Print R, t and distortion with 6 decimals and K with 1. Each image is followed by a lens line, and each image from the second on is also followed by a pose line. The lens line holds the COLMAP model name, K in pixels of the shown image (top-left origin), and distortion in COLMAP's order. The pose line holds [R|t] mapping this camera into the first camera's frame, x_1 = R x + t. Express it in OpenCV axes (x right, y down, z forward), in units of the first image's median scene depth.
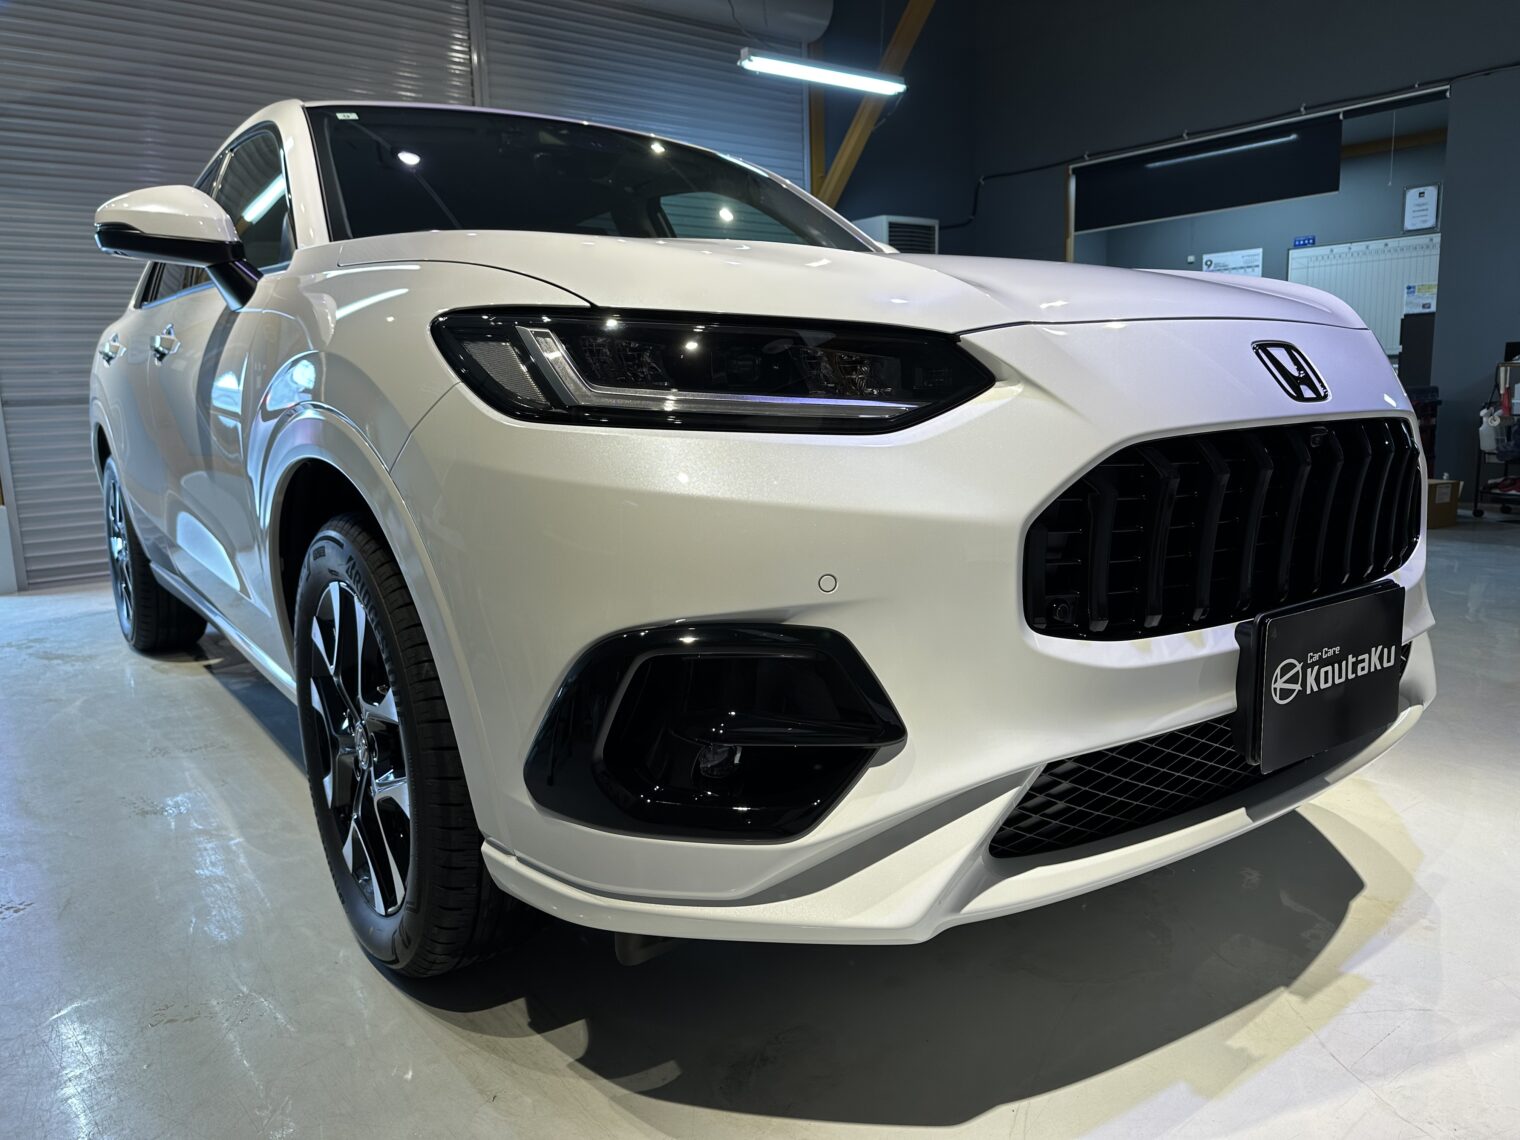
lens RADIAL K [[1055.5, 0, 760.0], [0, 1055.5, 570.0], [0, 0, 1]] dist [0.001866, -0.002520]
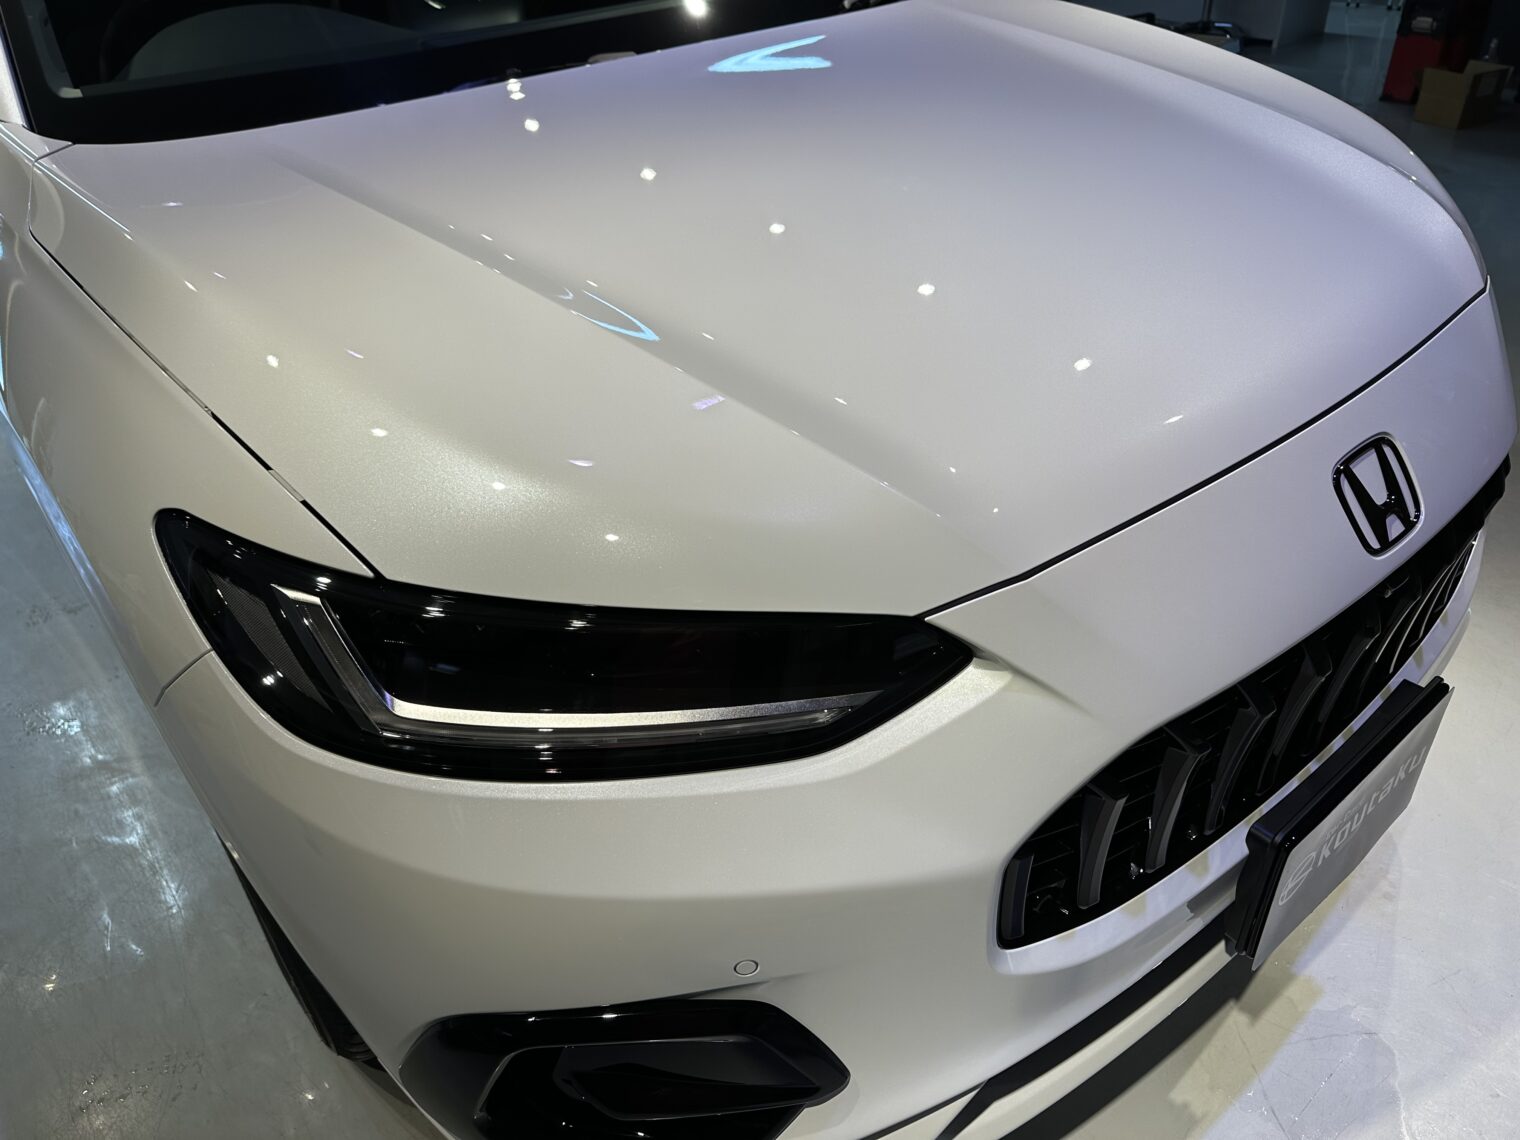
lens RADIAL K [[1055.5, 0, 760.0], [0, 1055.5, 570.0], [0, 0, 1]] dist [0.001866, -0.002520]
pose [[0.998114, -0.055760, 0.025669, 0.057483], [0.039433, 0.902906, 0.428024, -0.464707], [-0.047043, -0.426205, 0.903403, 0.341084]]
